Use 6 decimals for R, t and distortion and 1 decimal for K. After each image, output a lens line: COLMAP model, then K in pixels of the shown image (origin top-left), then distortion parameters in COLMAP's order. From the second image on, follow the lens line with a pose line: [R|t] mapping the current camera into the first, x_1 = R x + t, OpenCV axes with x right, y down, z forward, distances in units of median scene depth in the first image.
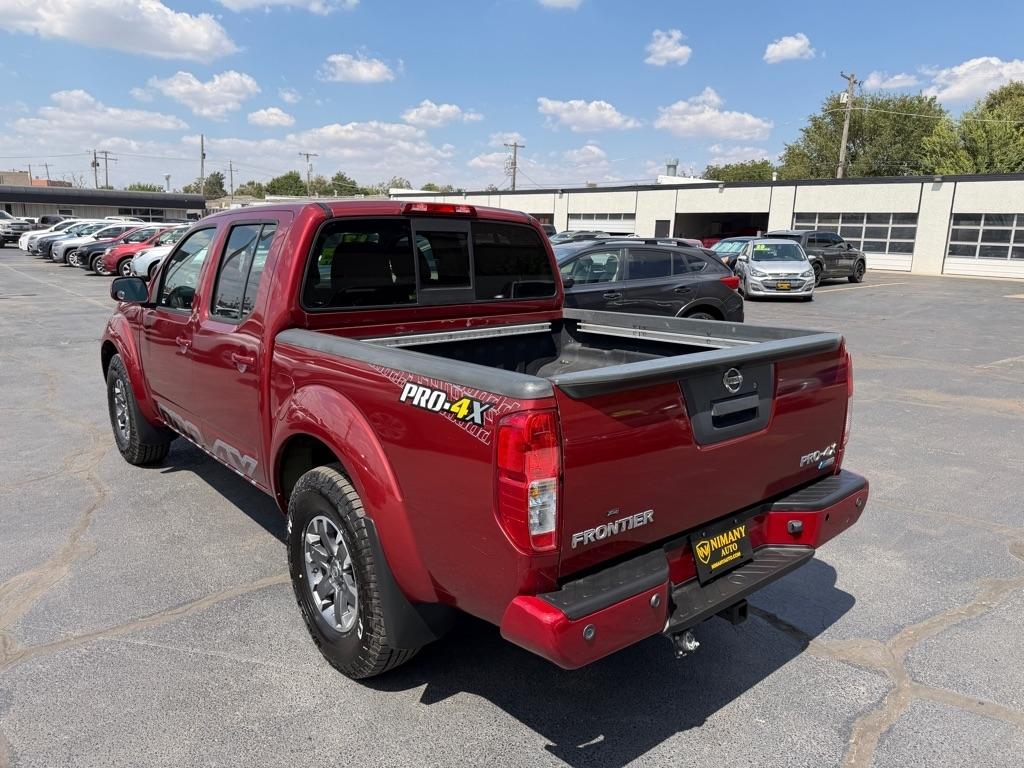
lens RADIAL K [[705.6, 0, 512.2], [0, 705.6, 393.9], [0, 0, 1]] dist [0.162733, -0.242106]
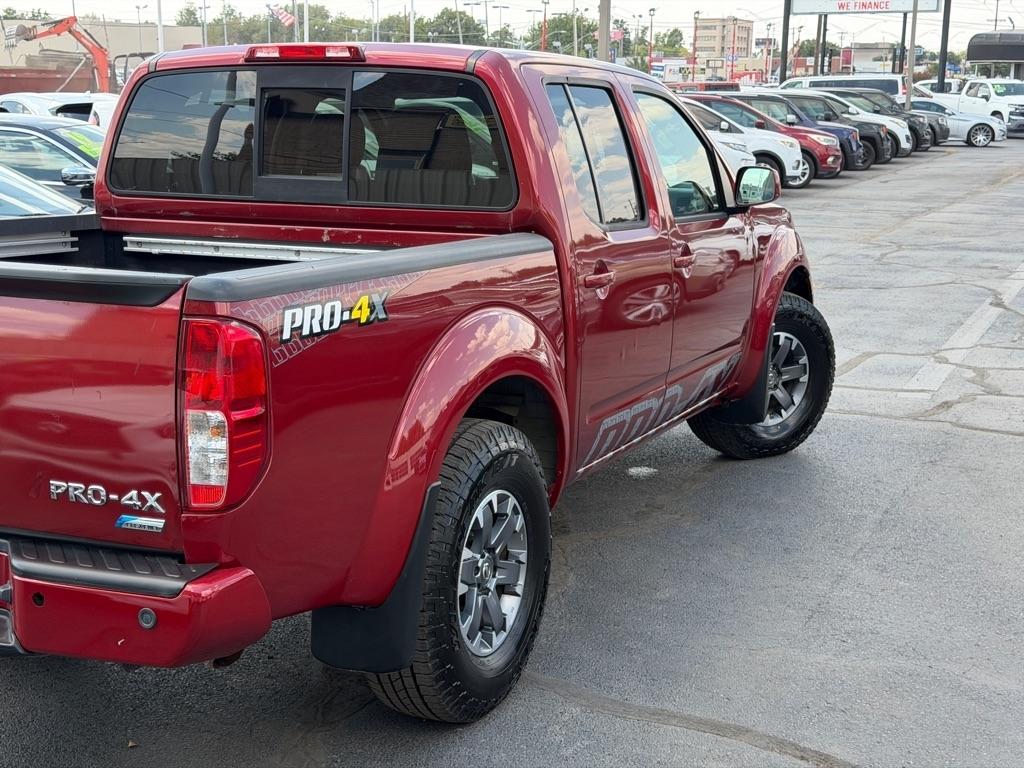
lens RADIAL K [[1424.7, 0, 512.0], [0, 1424.7, 384.0], [0, 0, 1]] dist [0.176407, -0.372988]
pose [[0.440708, 0.166336, -0.882105, 1.447770], [-0.195742, 0.976841, 0.086406, -0.141829], [0.876049, 0.134585, 0.463061, 0.735670]]
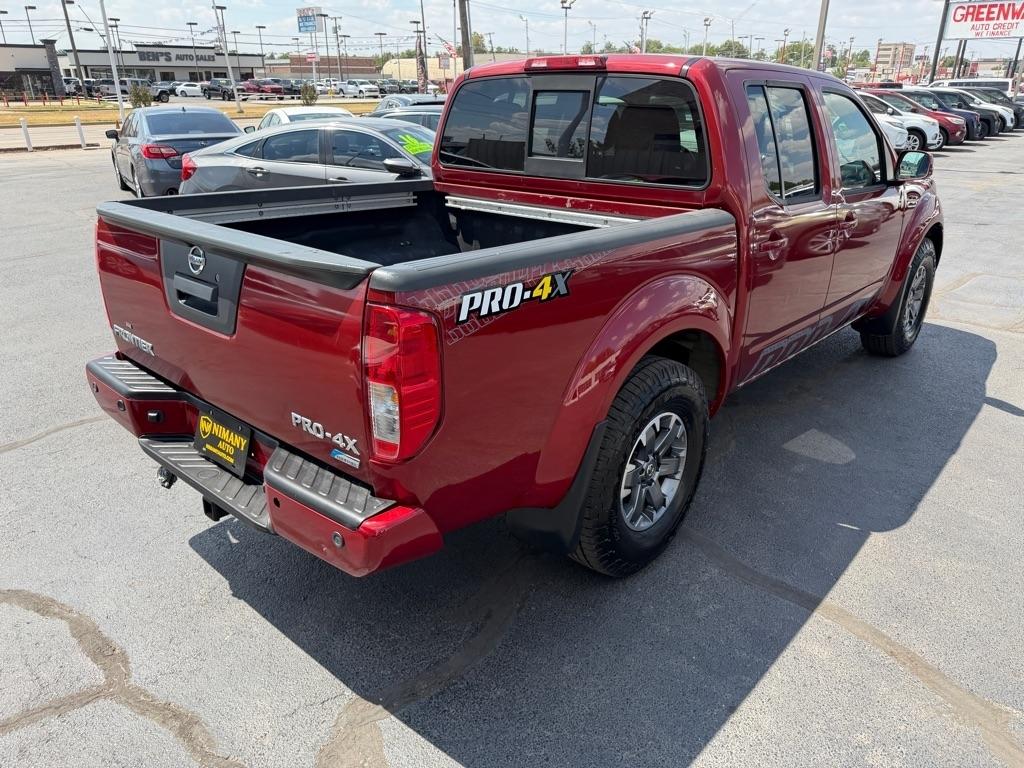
lens RADIAL K [[729.2, 0, 512.0], [0, 729.2, 384.0], [0, 0, 1]] dist [0.023809, -0.029156]
pose [[0.151350, 0.355825, -0.922216, 1.044252], [-0.216060, 0.922312, 0.320403, -0.211475], [0.964578, 0.150761, 0.216472, 0.988172]]
